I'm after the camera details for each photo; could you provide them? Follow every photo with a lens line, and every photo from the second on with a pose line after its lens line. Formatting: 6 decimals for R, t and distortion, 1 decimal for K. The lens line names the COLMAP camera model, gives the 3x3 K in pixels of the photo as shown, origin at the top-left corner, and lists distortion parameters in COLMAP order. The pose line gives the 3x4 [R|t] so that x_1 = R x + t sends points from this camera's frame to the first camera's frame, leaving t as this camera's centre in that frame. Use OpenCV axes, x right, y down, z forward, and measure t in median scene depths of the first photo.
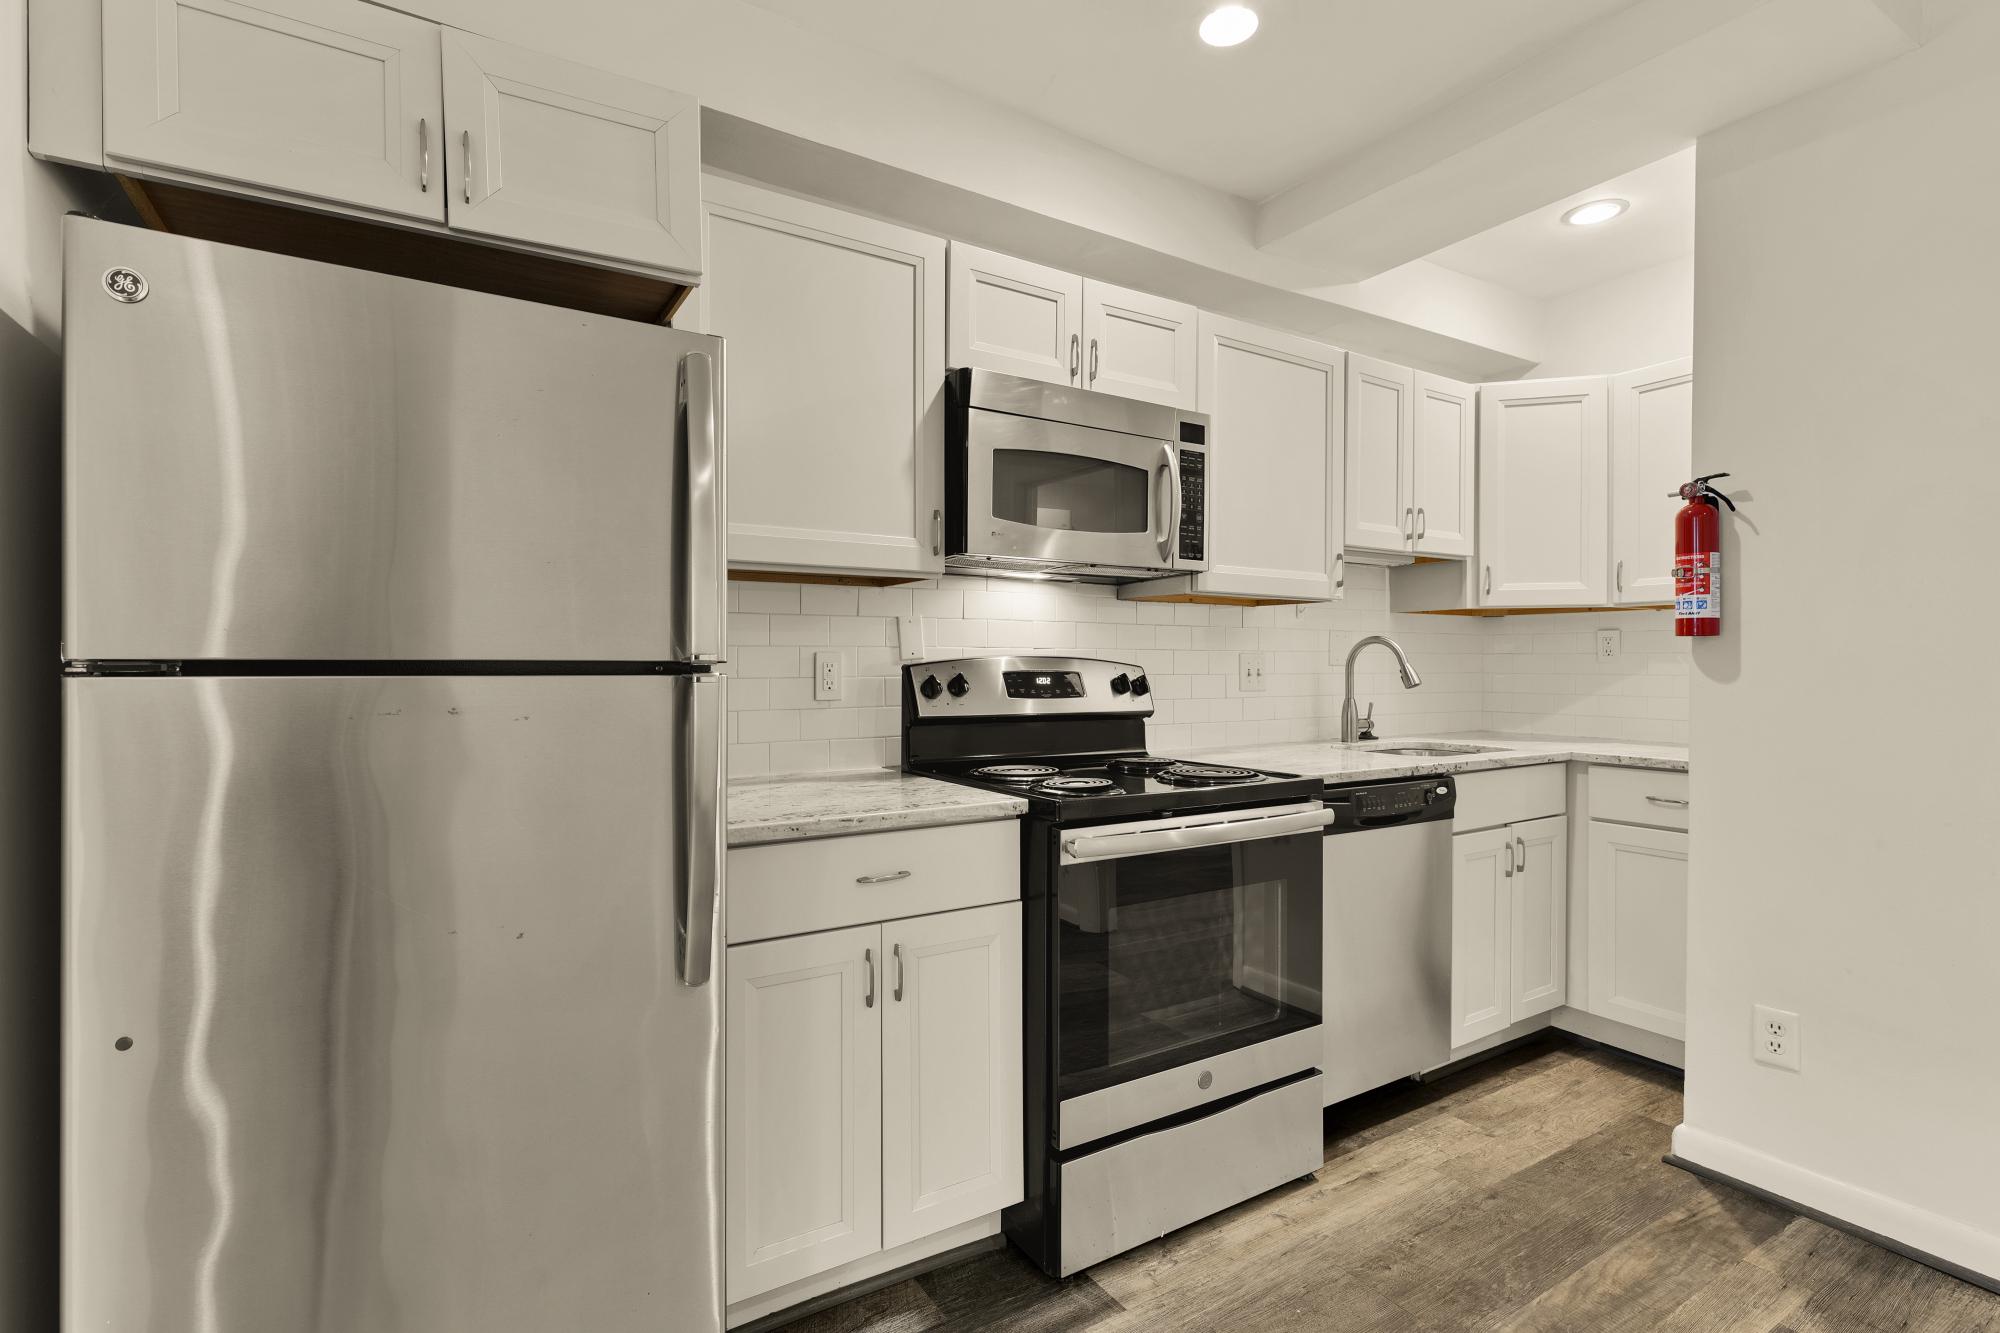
lens RADIAL K [[948.7, 0, 1000.0], [0, 948.7, 666.5], [0, 0, 1]] dist [0.016466, -0.000167]
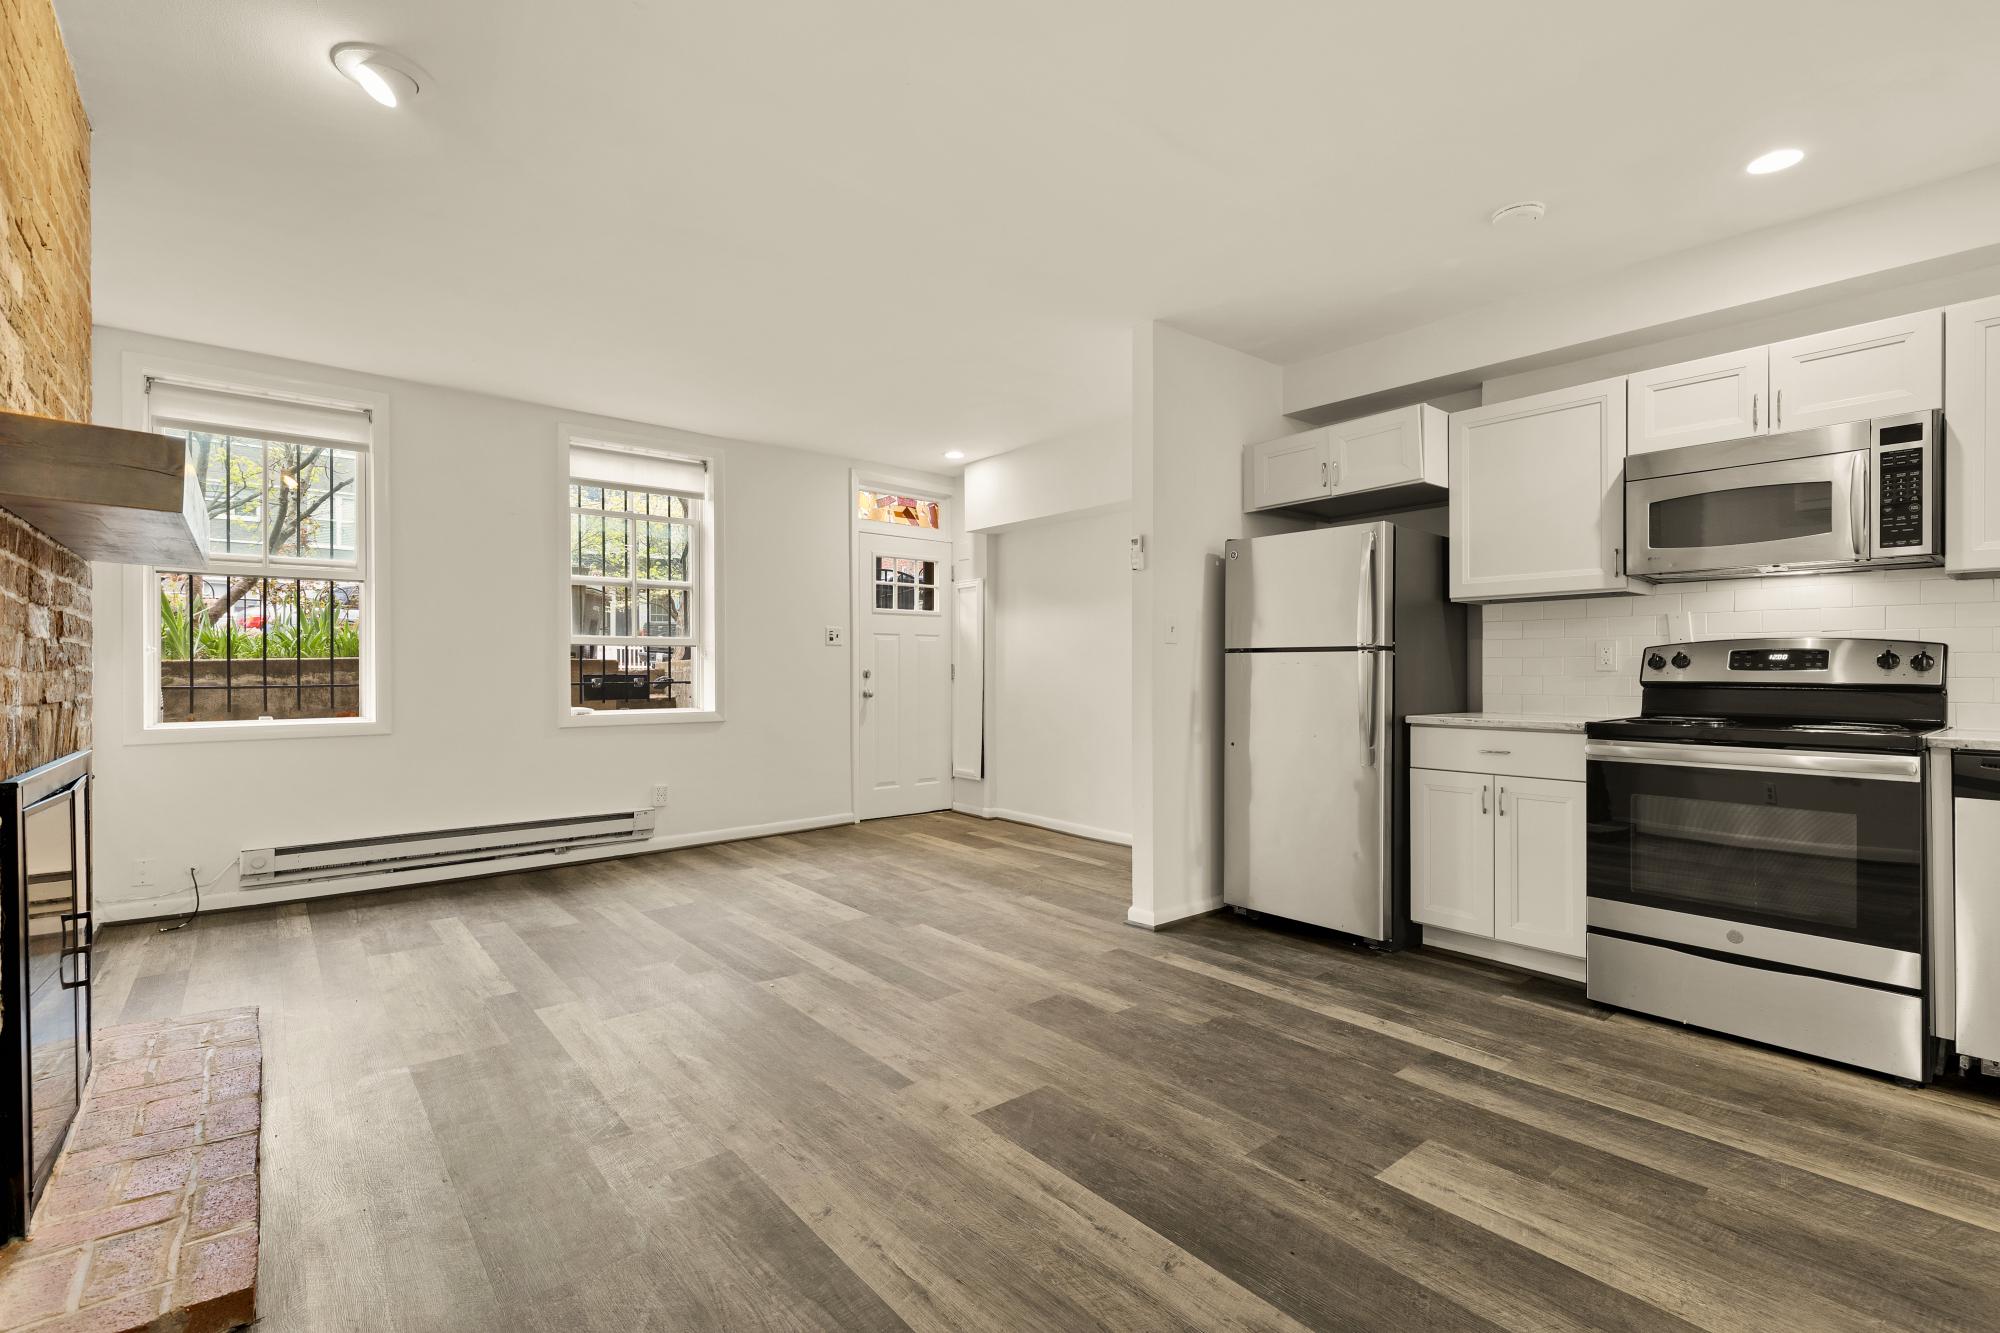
lens RADIAL K [[893.1, 0, 1000.0], [0, 893.1, 666.5], [0, 0, 1]] dist [0.004963, -0.003193]
pose [[0.141718, -0.009494, -0.989862, 1.242989], [-0.005024, 0.999934, -0.010310, 0.051854], [0.989894, 0.006434, 0.141661, -0.232310]]
